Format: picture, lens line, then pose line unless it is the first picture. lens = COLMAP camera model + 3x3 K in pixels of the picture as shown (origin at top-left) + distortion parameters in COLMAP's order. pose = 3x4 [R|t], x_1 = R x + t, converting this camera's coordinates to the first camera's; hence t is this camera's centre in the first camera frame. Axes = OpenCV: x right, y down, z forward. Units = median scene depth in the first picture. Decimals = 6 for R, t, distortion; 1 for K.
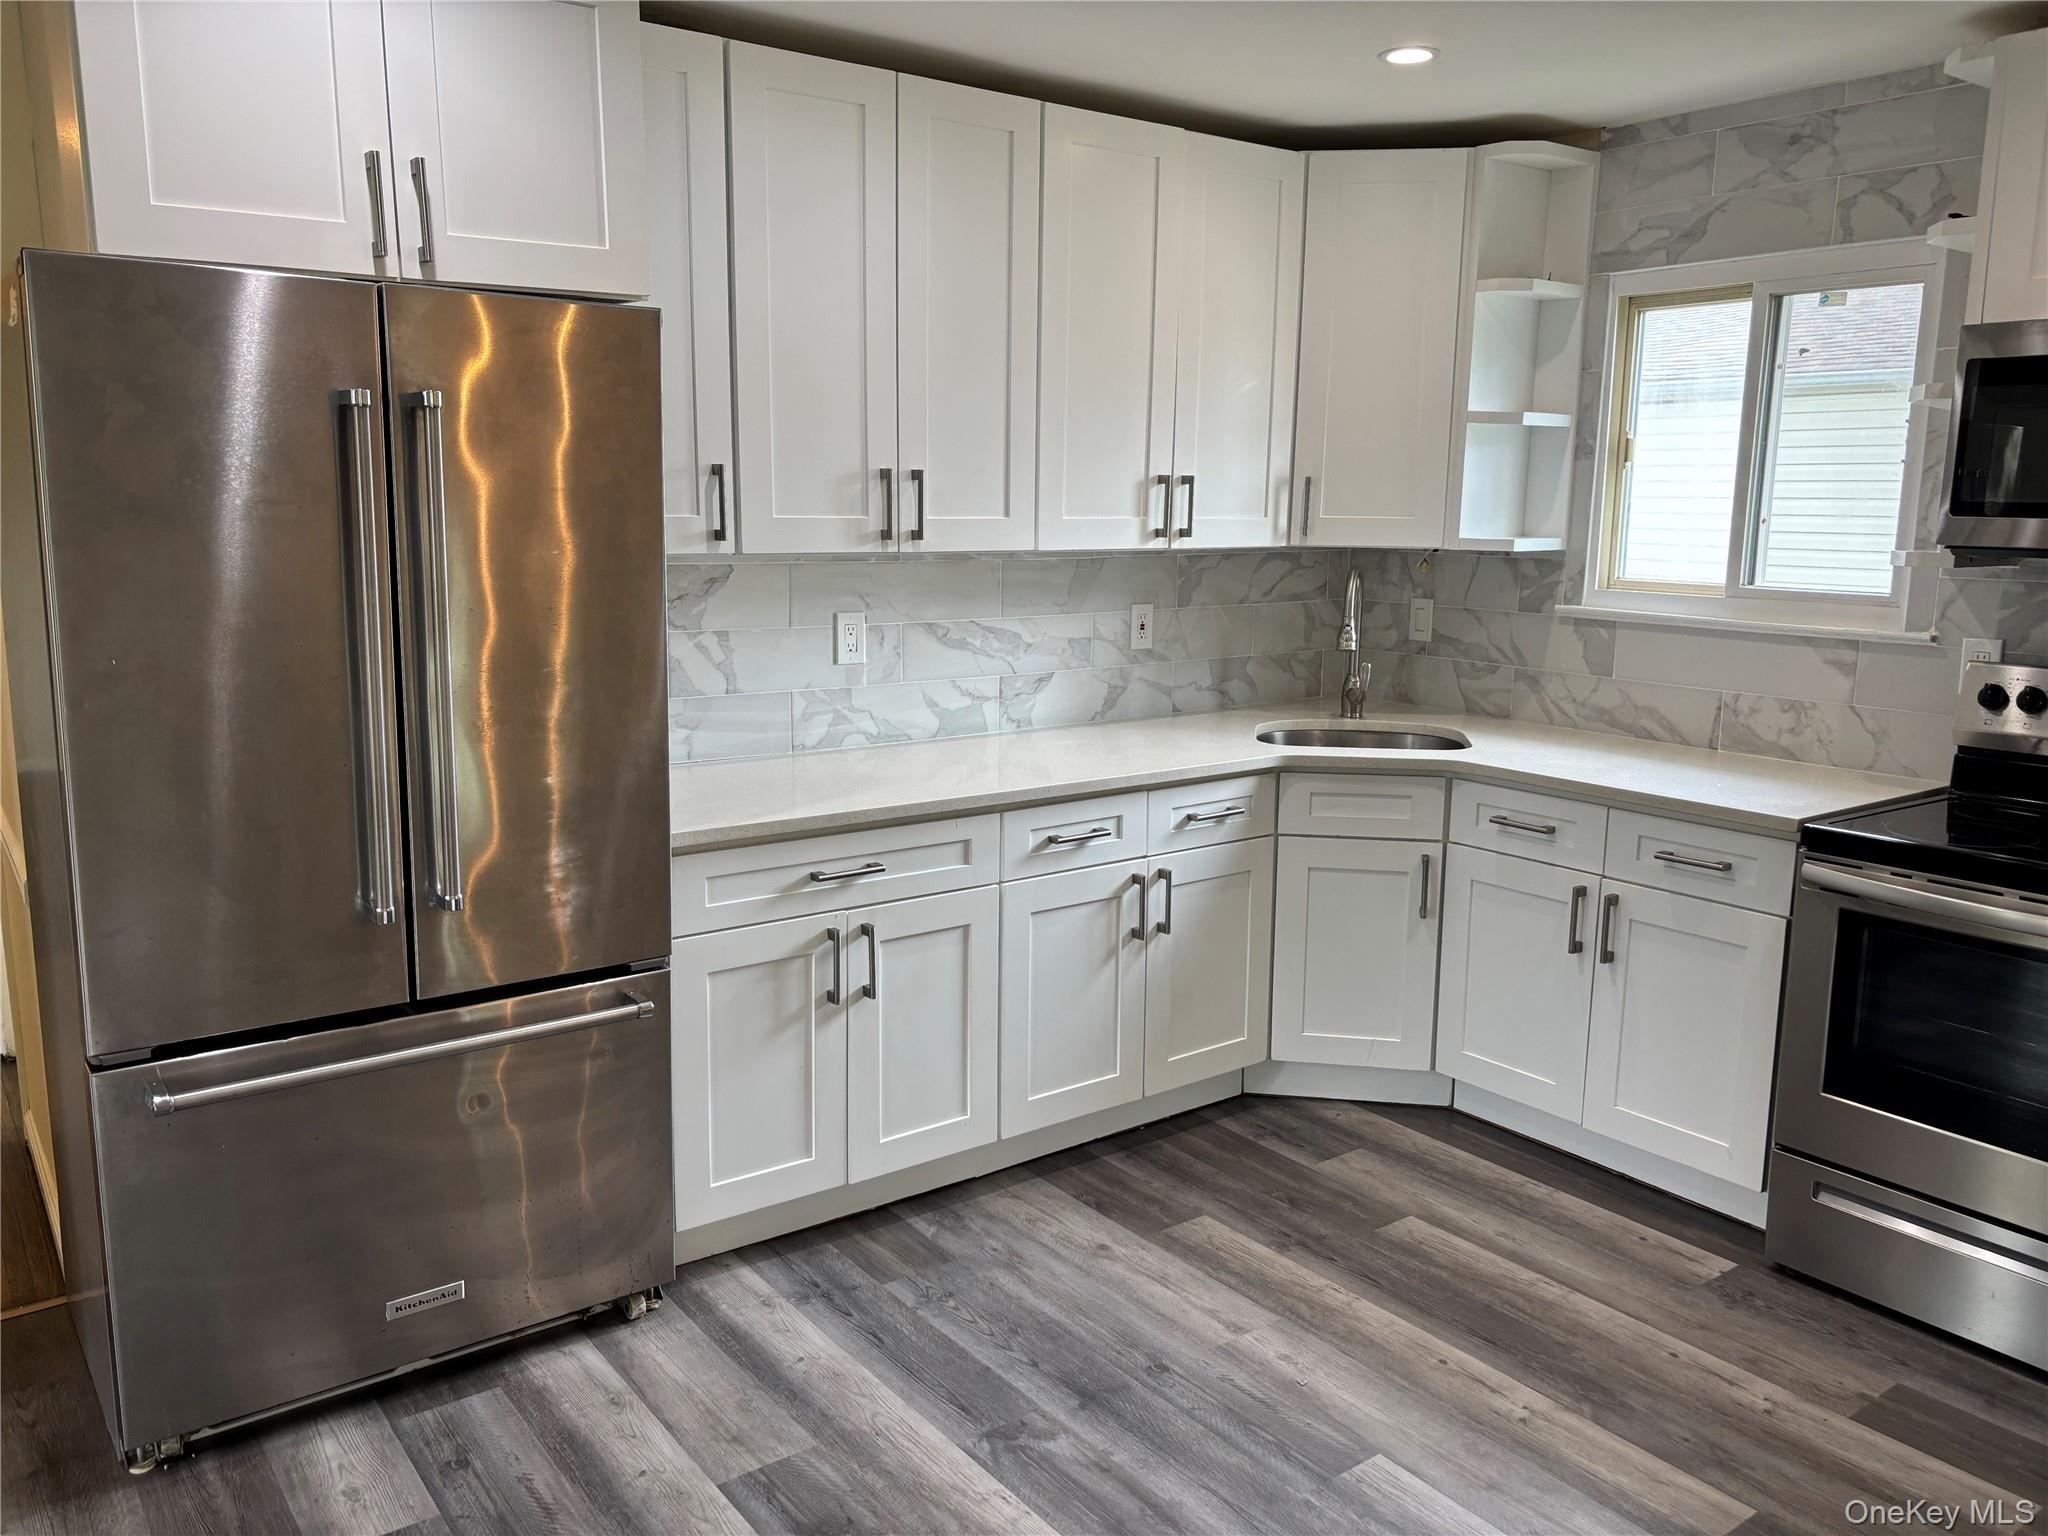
lens RADIAL K [[1558.9, 0, 1021.3], [0, 1558.9, 766.6], [0, 0, 1]] dist [0.000785, 0.014756]
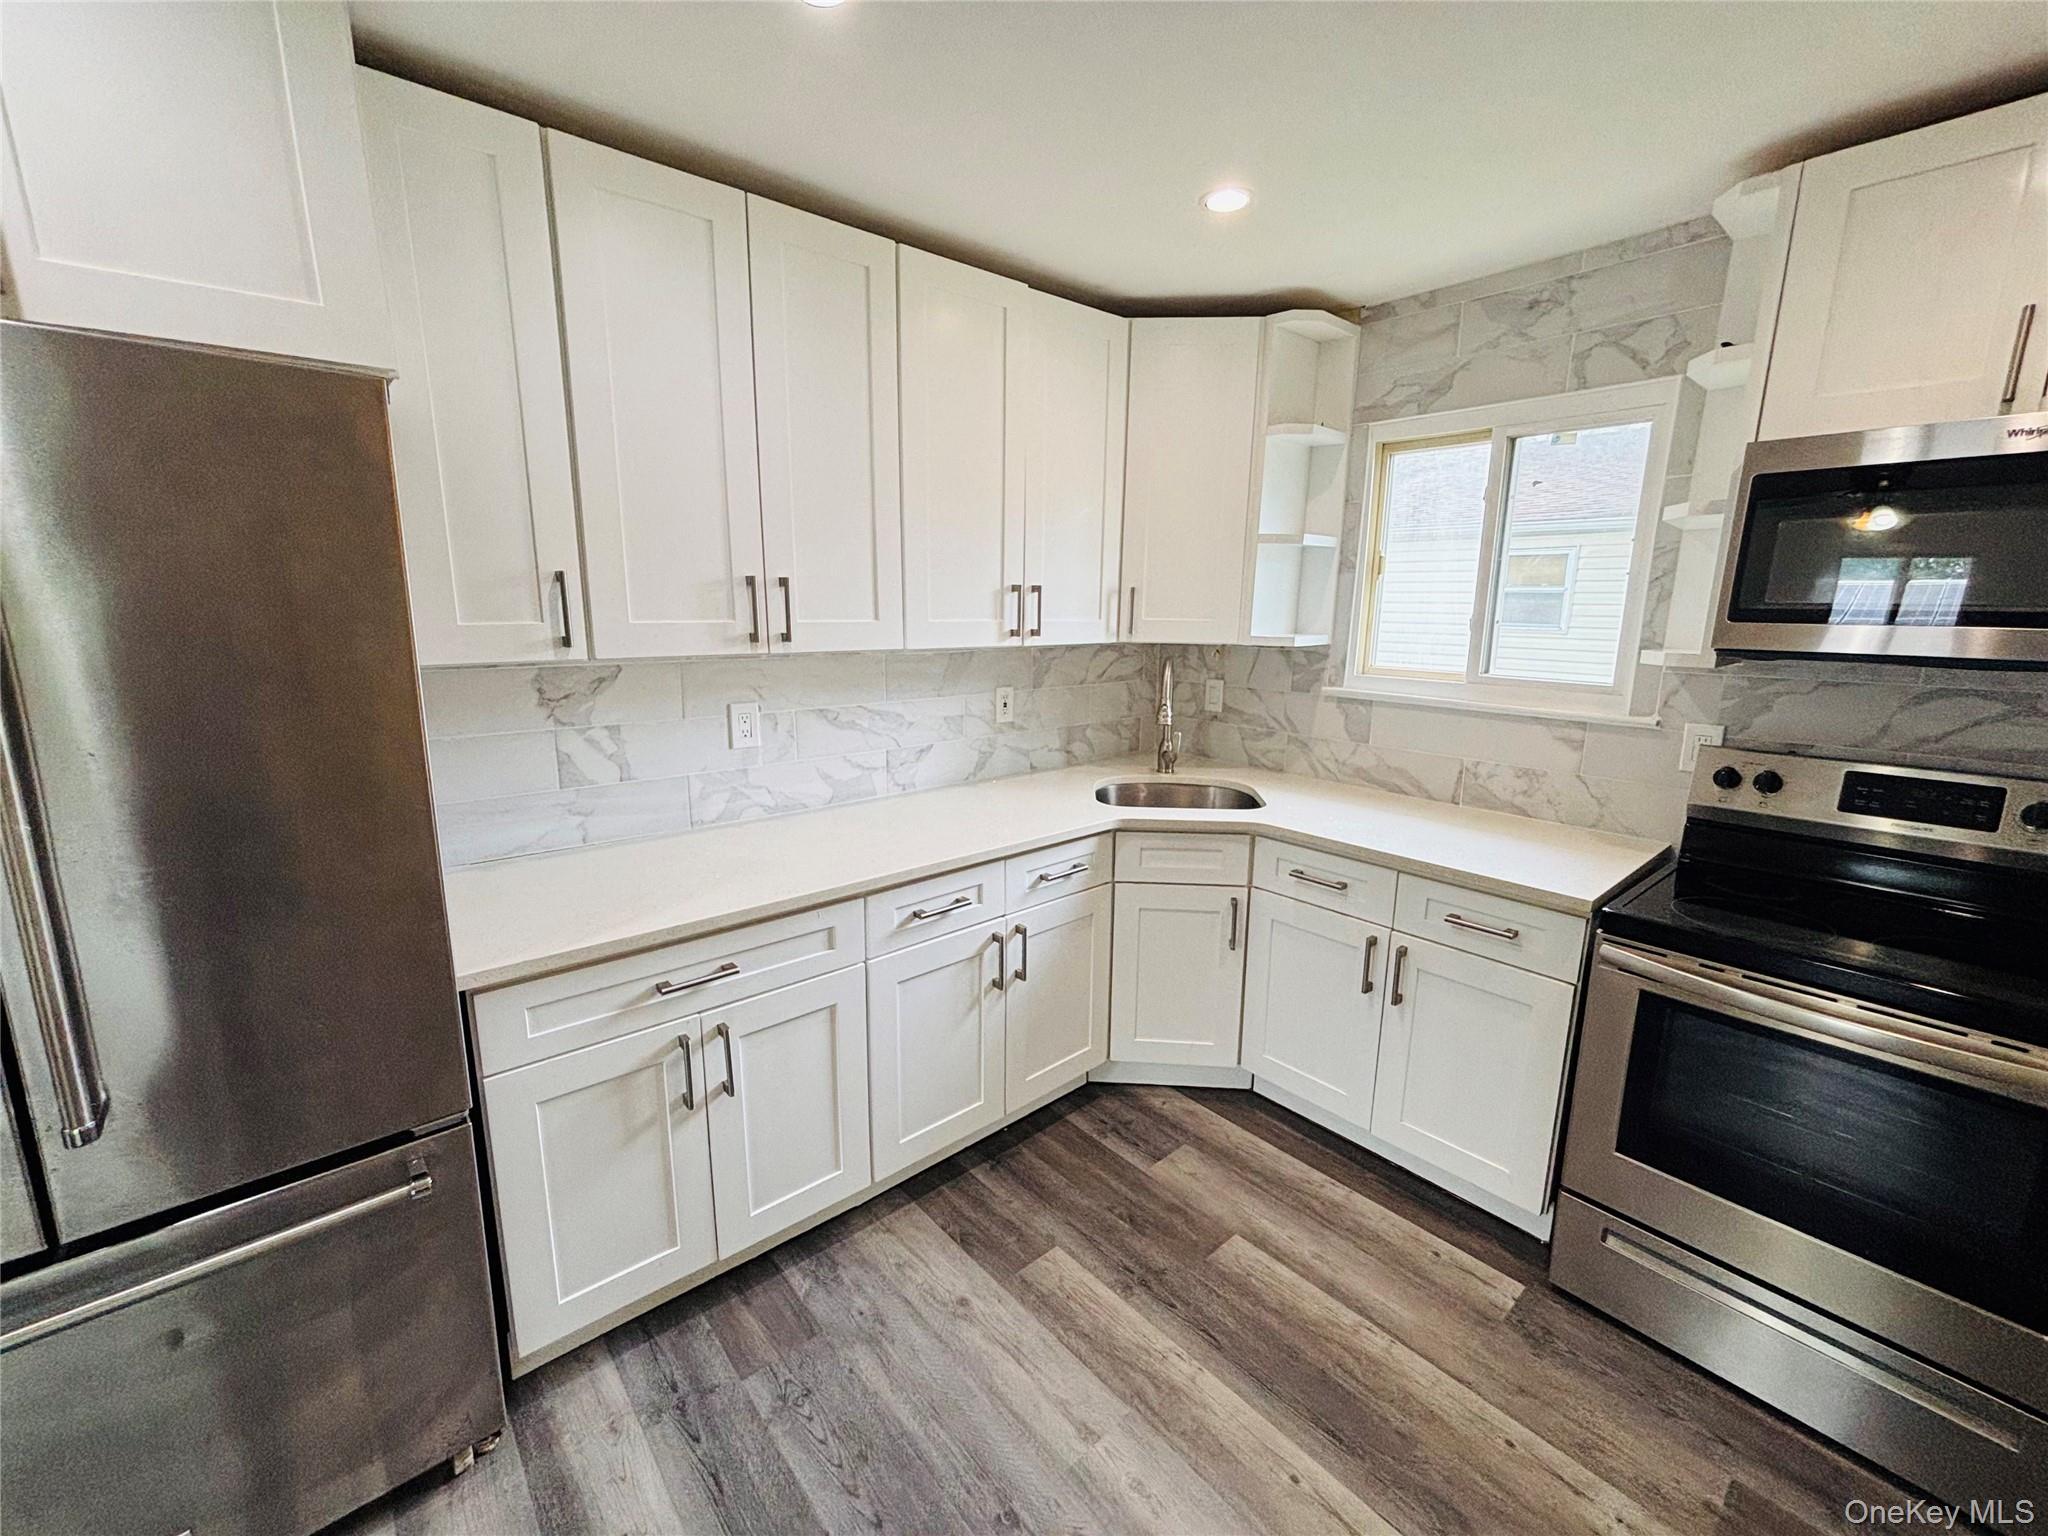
lens RADIAL K [[824.6, 0, 1035.7], [0, 824.6, 769.9], [0, 0, 1]] dist [0.007348, 0.000012]
pose [[0.996171, -0.016582, 0.085839, 0.054297], [0.013946, 0.999416, 0.031210, -0.070432], [-0.086306, -0.029893, 0.995820, 0.398666]]
